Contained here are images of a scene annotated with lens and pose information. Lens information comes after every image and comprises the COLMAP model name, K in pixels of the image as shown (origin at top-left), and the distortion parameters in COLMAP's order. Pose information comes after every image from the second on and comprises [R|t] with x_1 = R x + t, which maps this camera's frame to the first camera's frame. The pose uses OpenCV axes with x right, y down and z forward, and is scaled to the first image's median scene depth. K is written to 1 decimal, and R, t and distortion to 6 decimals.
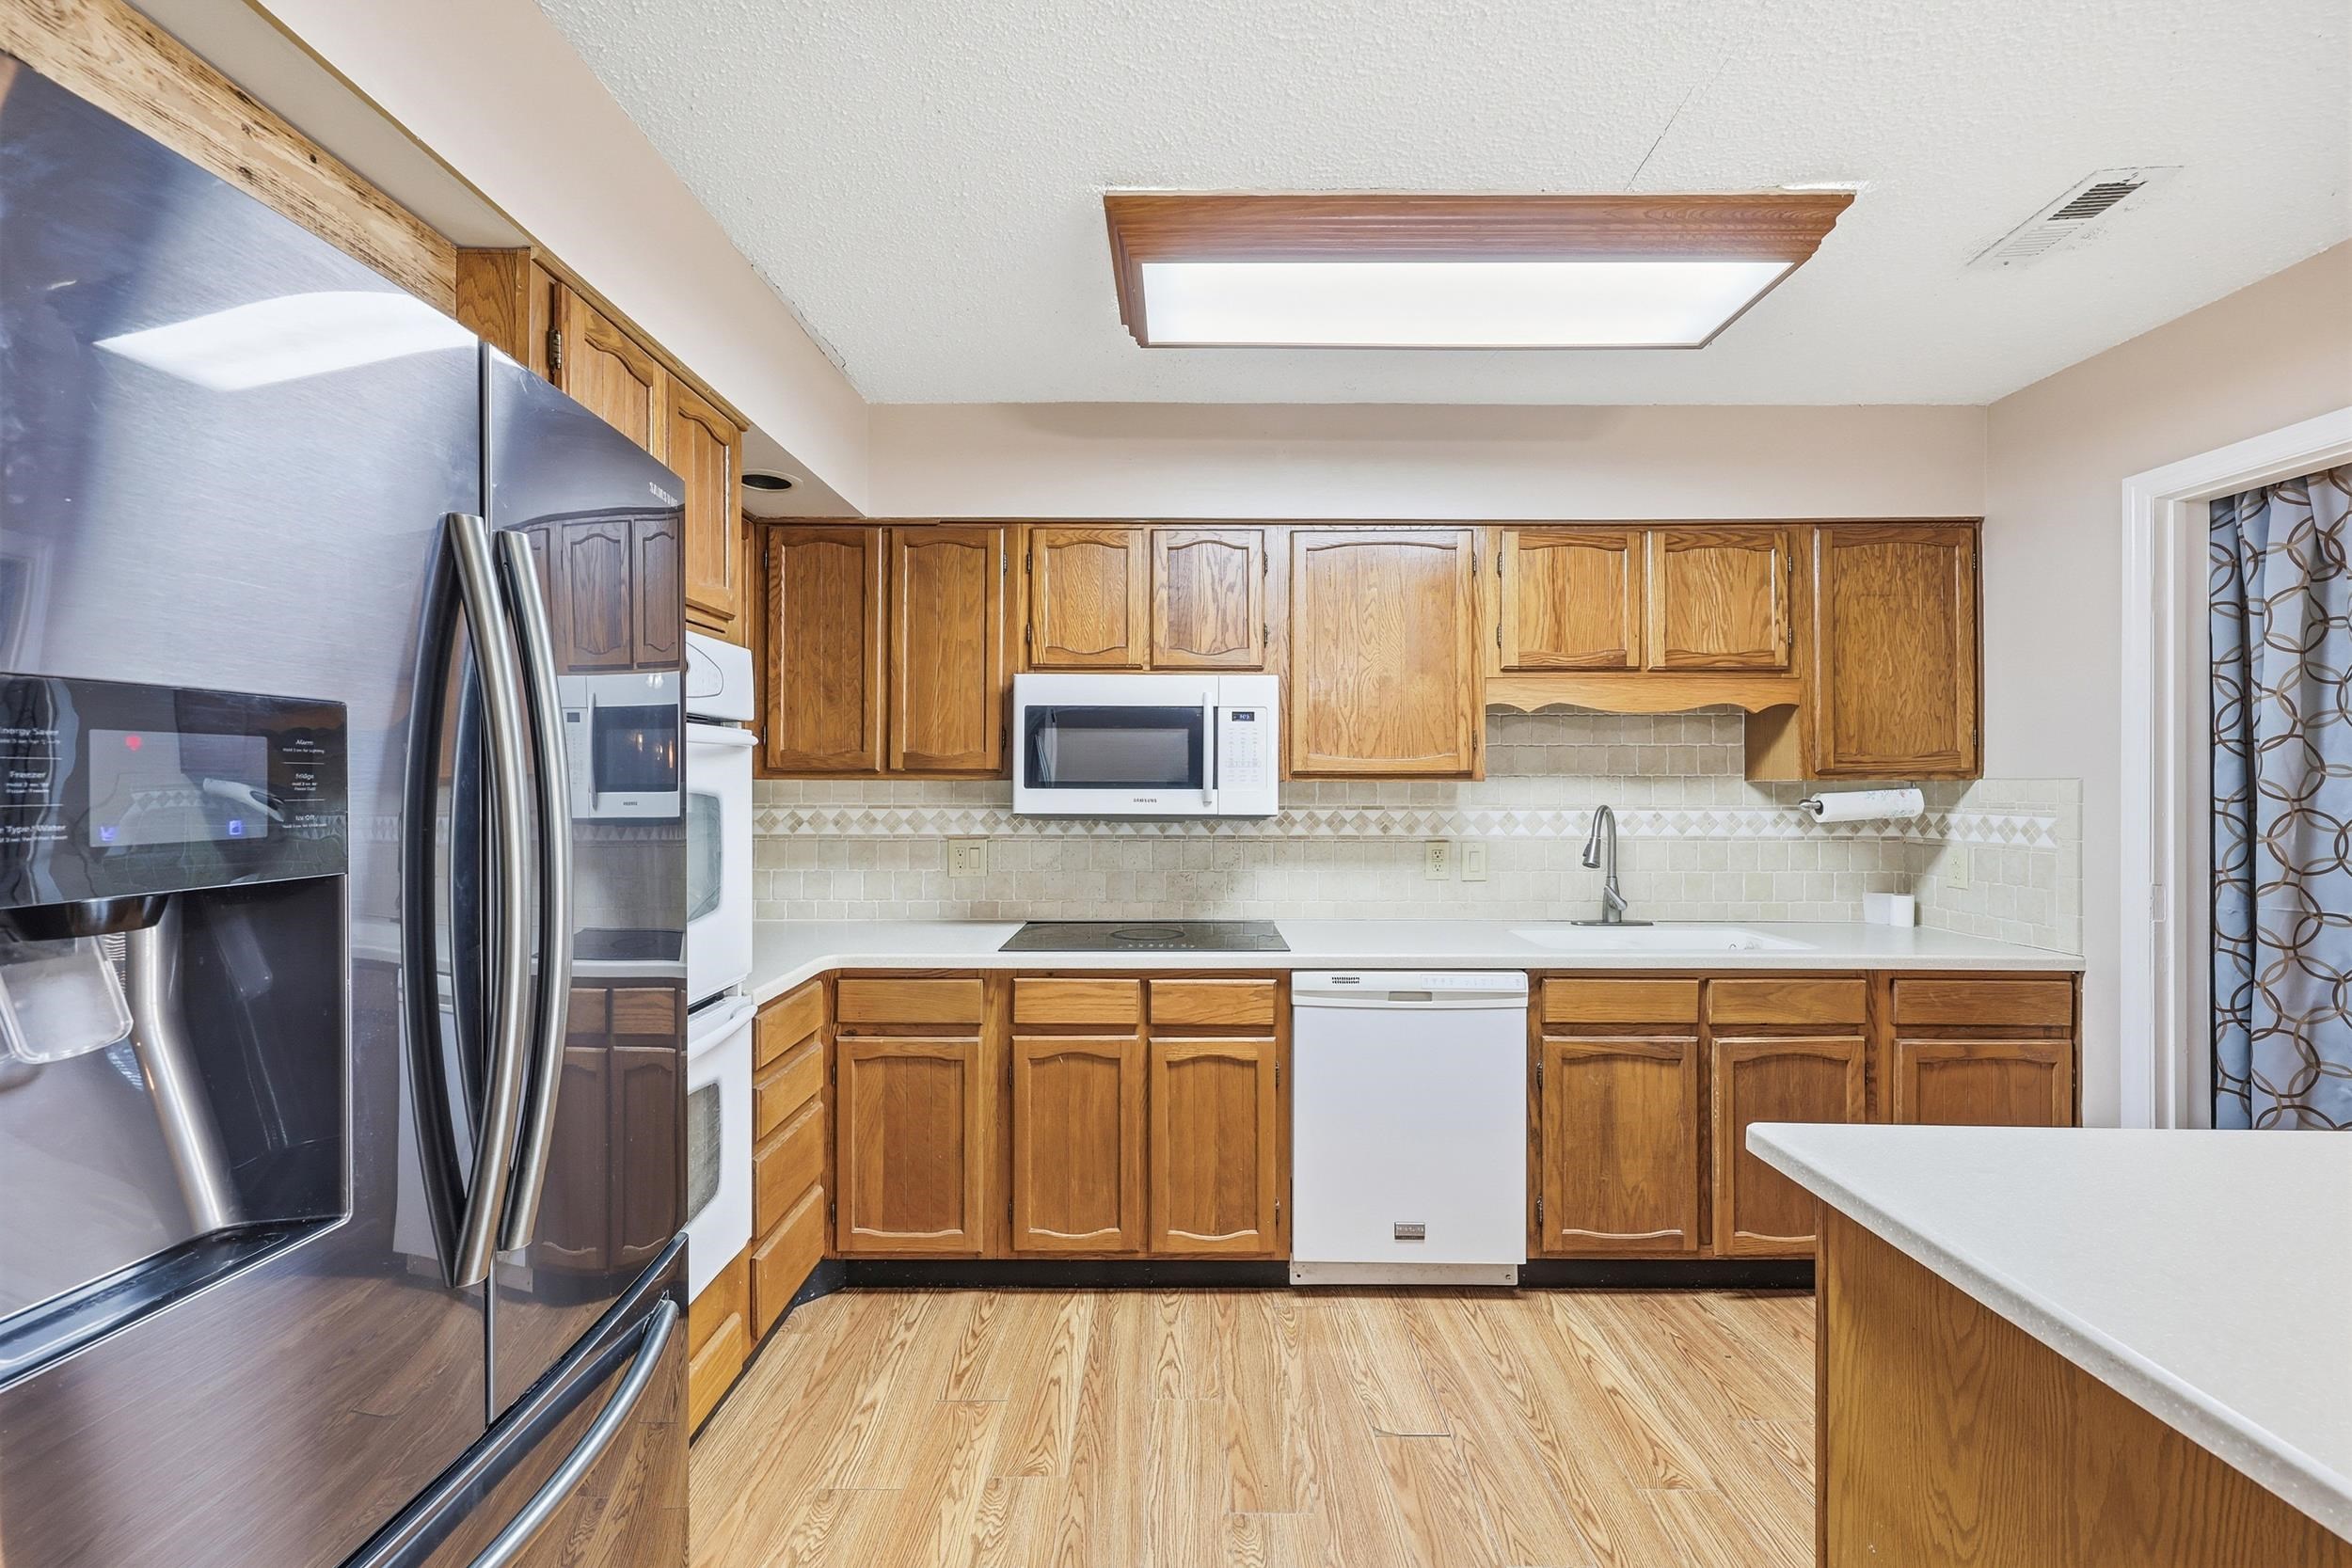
lens RADIAL K [[977.5, 0, 1186.3], [0, 977.5, 784.3], [0, 0, 1]] dist [-0.001863, 0.000105]
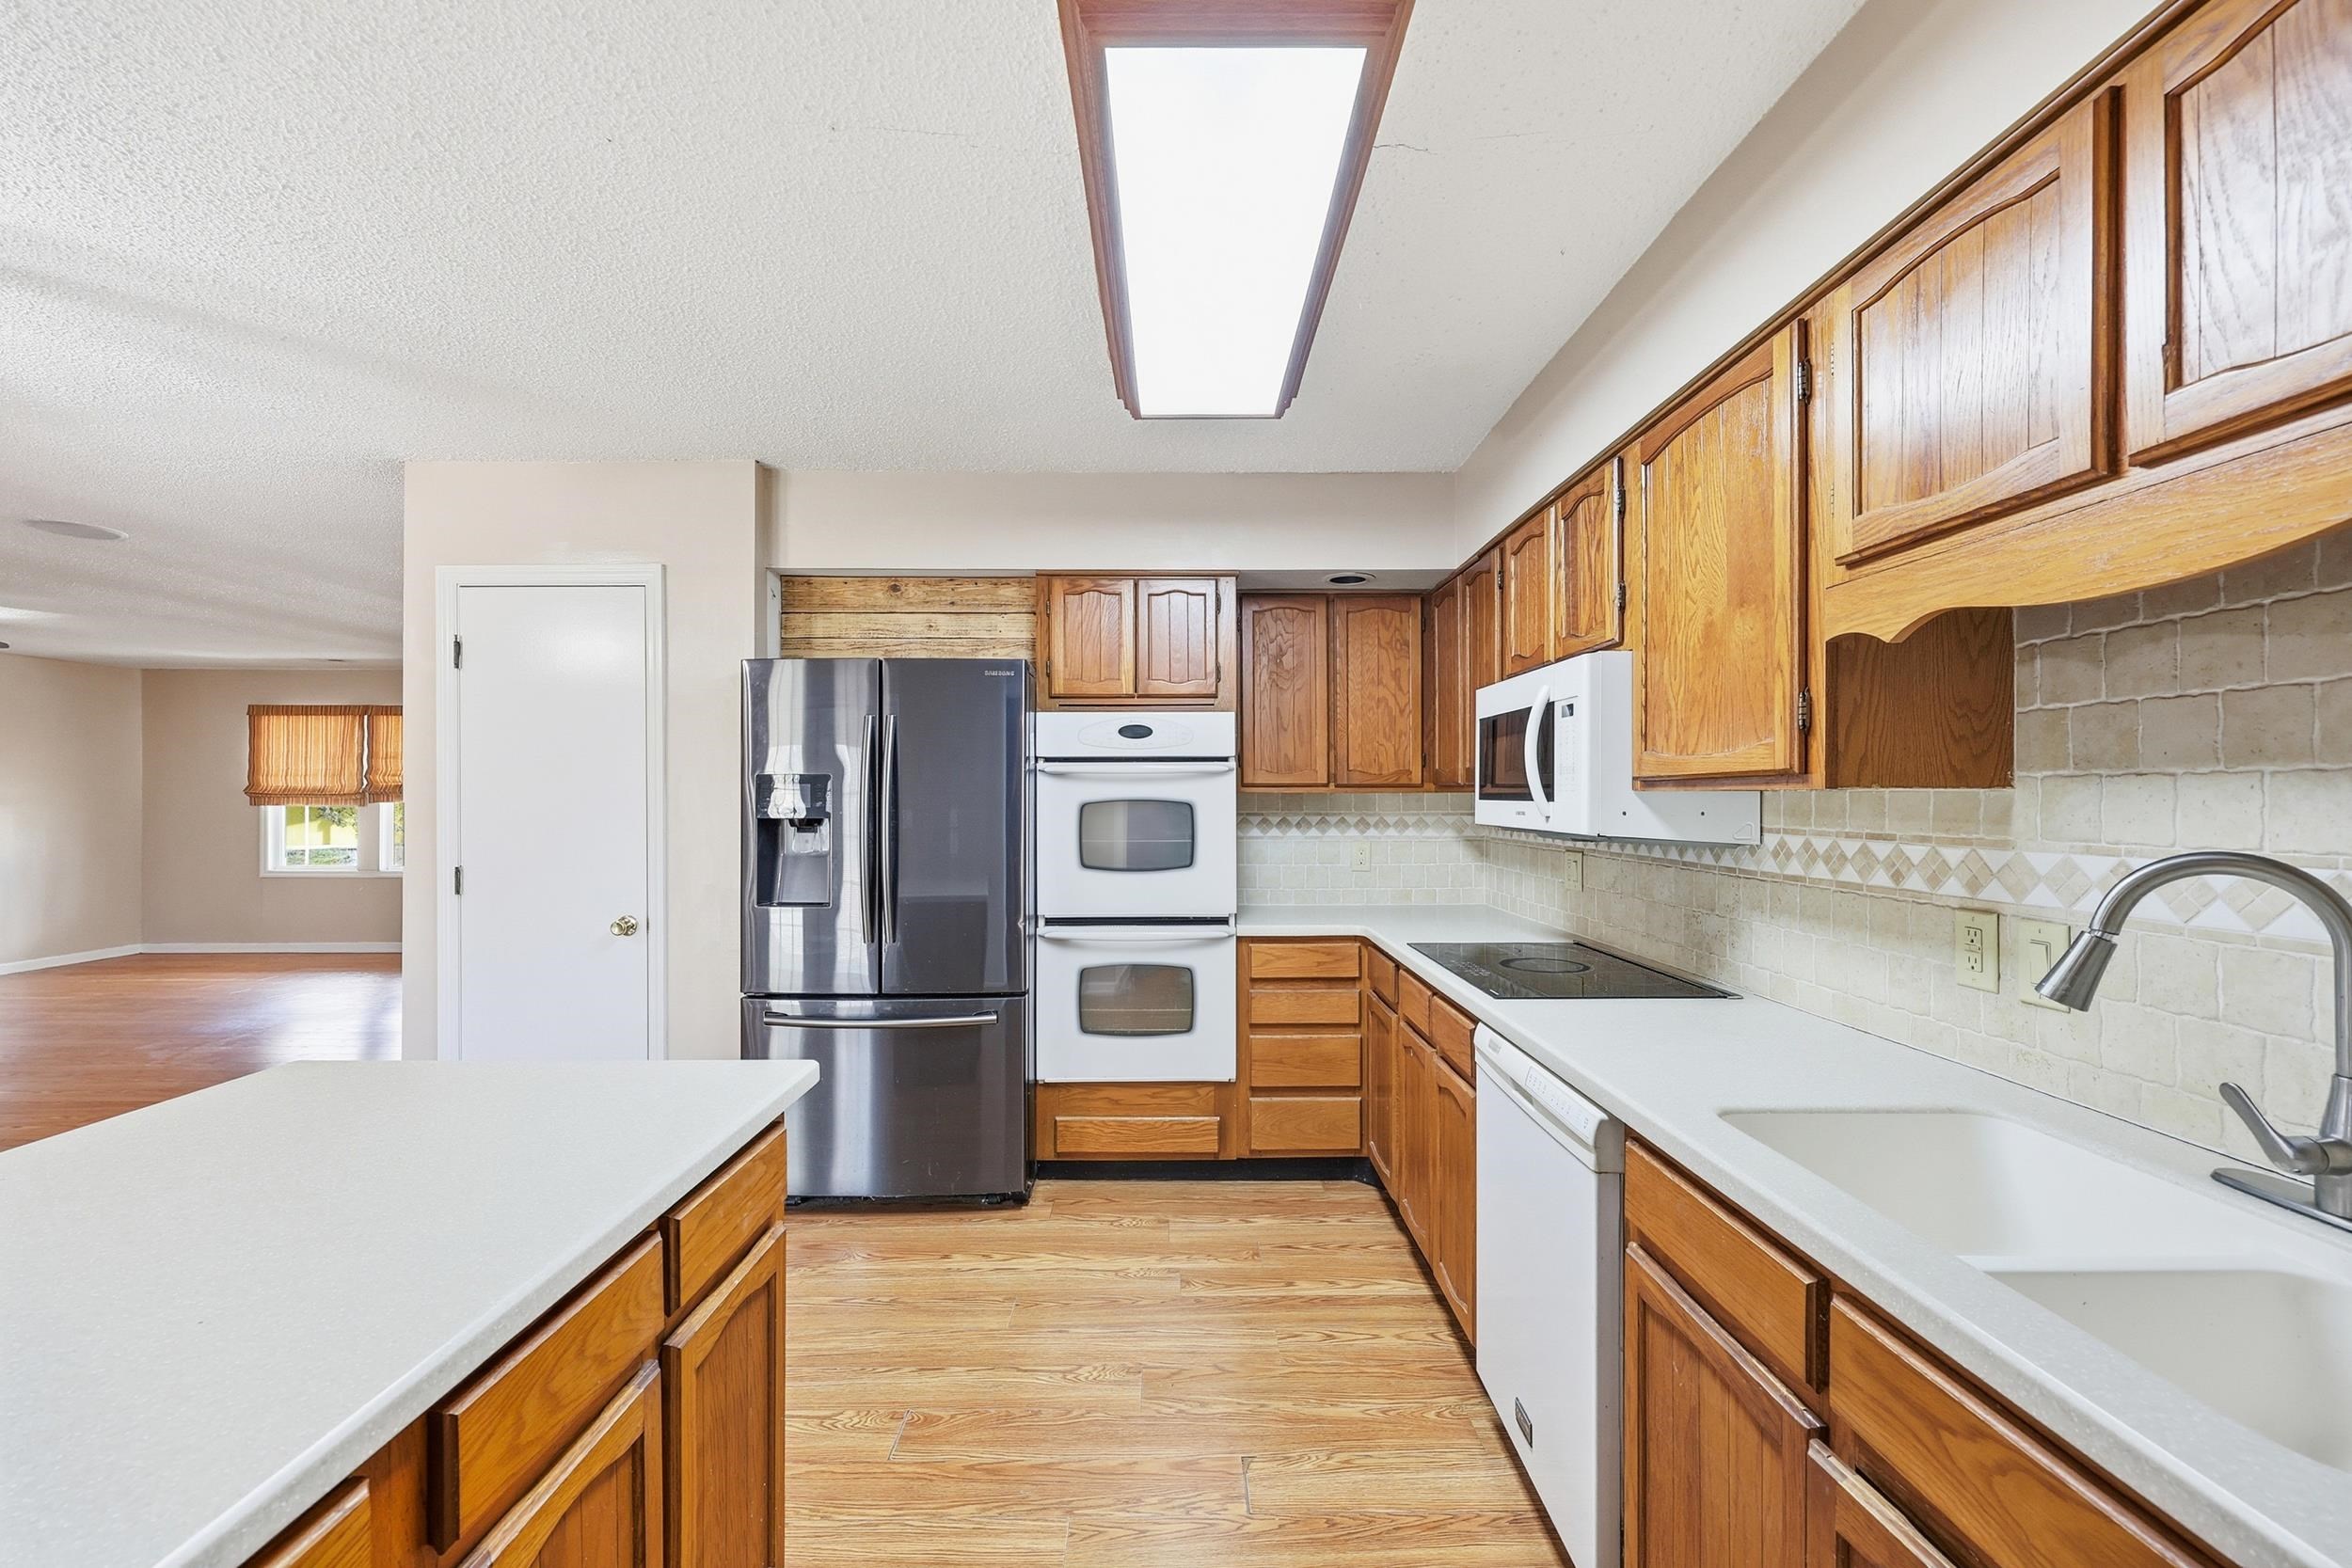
lens RADIAL K [[977.5, 0, 1186.3], [0, 977.5, 784.3], [0, 0, 1]] dist [-0.001863, 0.000105]
pose [[-0.000559, -0.012079, -0.999927, 0.855250], [-0.001812, 0.999925, -0.012078, 0.001131], [0.999998, 0.001805, -0.000581, 0.679204]]
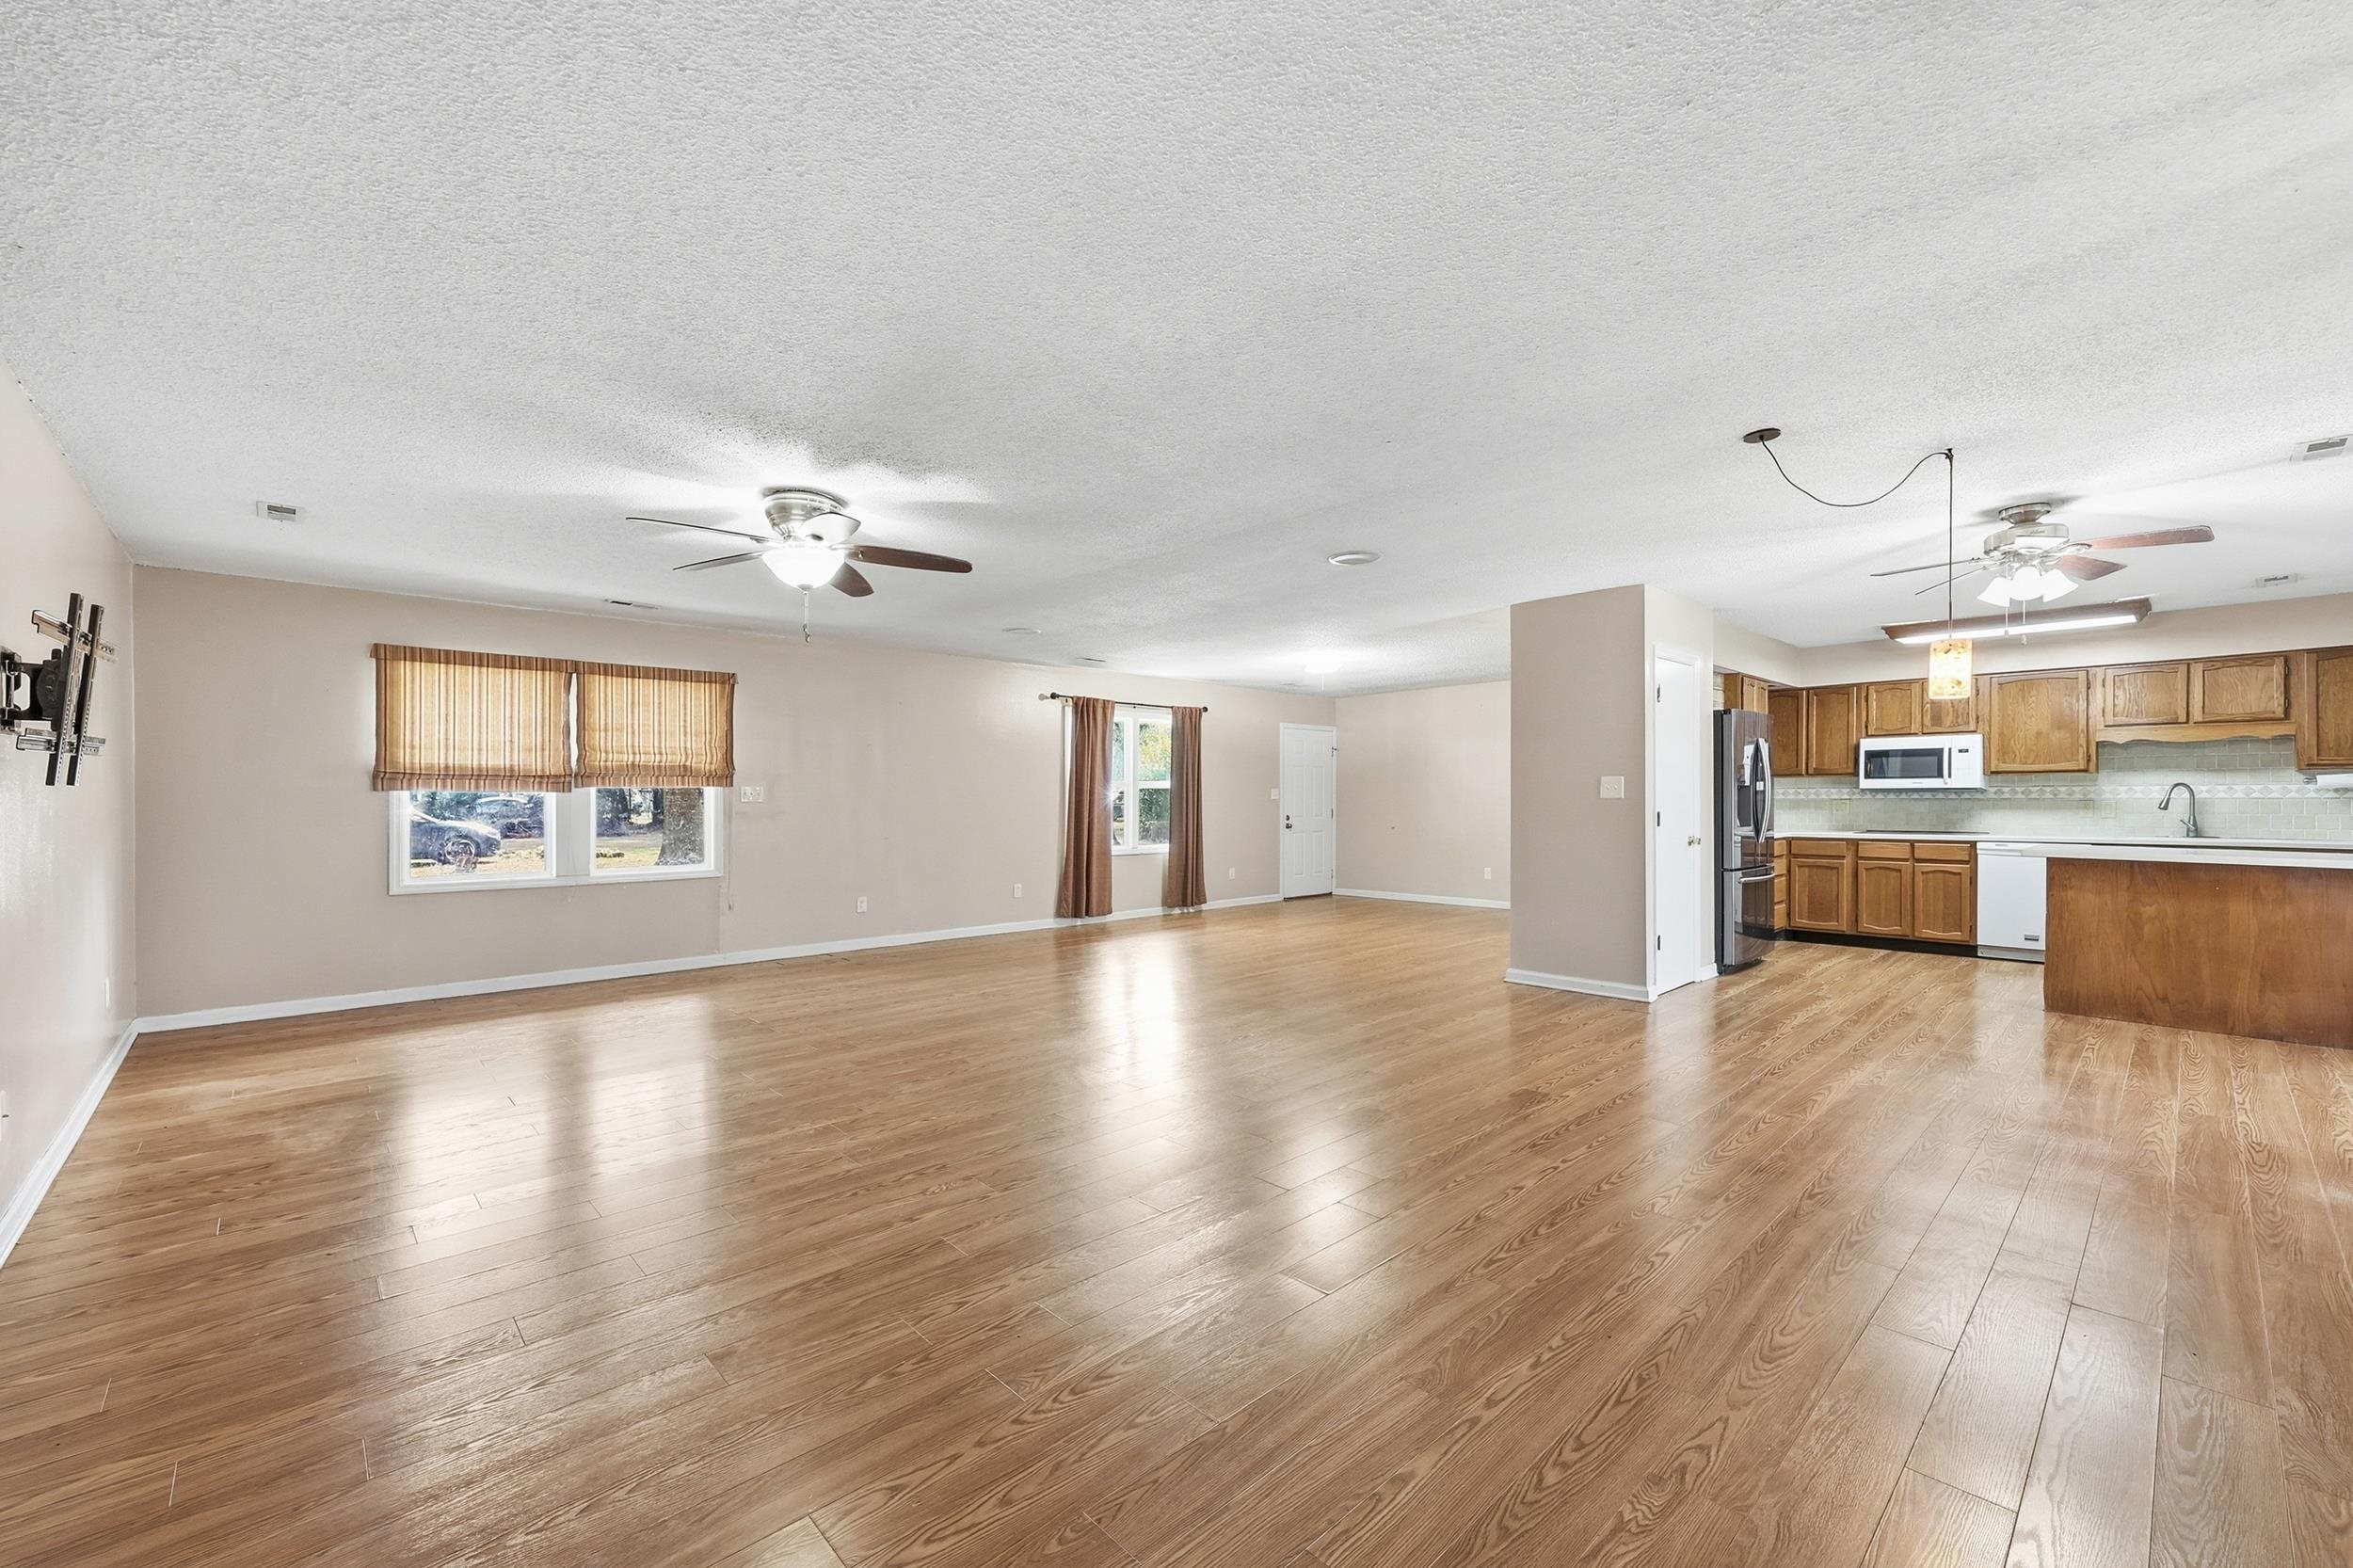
lens RADIAL K [[964.9, 0, 1190.1], [0, 964.9, 806.6], [0, 0, 1]] dist [0.013225, -0.000096]
pose [[0.688625, 0.003292, -0.725110, 0.529676], [0.002426, 0.999974, 0.006844, 0.059253], [0.725113, -0.006472, 0.688599, -2.351352]]
